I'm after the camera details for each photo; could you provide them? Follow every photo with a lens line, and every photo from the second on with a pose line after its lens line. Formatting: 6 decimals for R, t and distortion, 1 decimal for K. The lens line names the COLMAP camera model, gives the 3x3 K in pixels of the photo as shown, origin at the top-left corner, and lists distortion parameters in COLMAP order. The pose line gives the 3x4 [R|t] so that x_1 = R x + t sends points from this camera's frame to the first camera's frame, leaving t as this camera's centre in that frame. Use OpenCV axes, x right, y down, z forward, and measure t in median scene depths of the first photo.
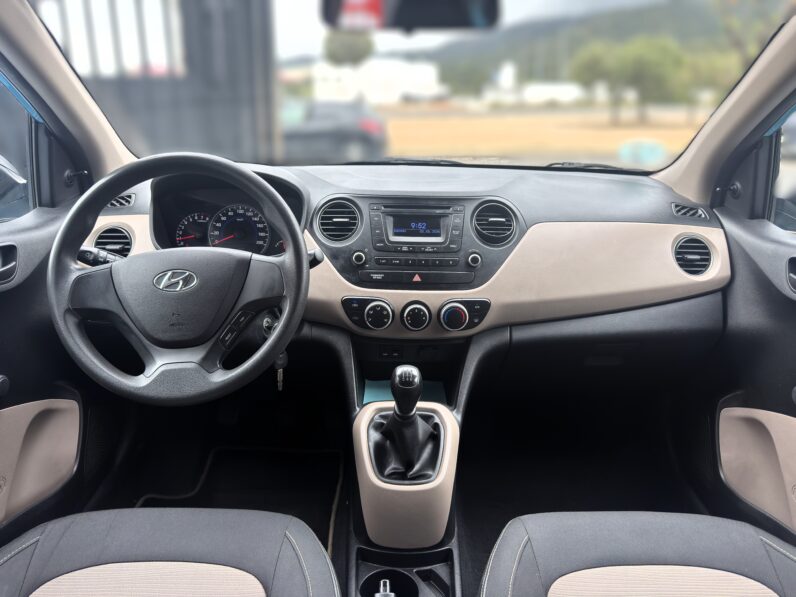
lens RADIAL K [[561.6, 0, 393.7], [0, 561.6, 296.9], [0, 0, 1]] dist [0.038875, -0.031243]
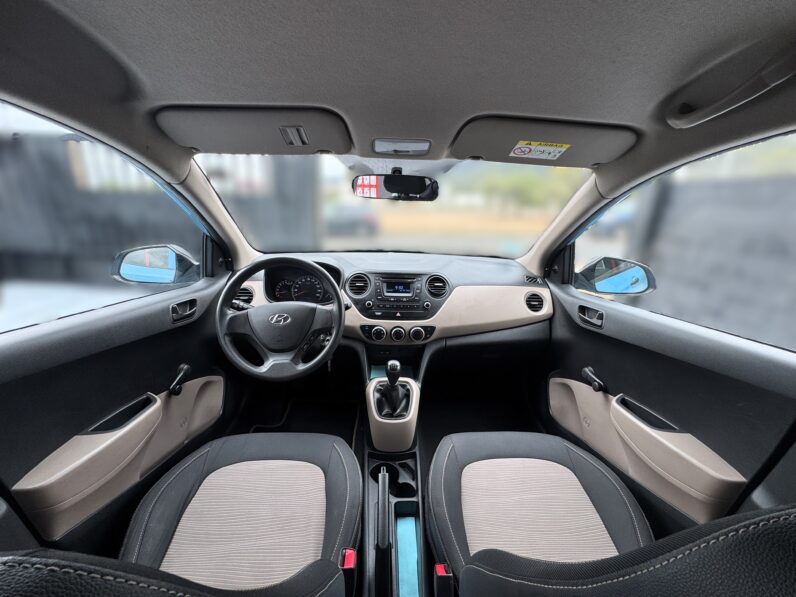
lens RADIAL K [[321.8, 0, 395.3], [0, 321.8, 296.3], [0, 0, 1]] dist [0.001365, 0.000298]
pose [[0.999381, 0.002461, 0.035093, -0.009917], [-0.001053, 0.999195, -0.040103, -0.052552], [-0.035164, 0.040041, 0.998579, -0.140315]]
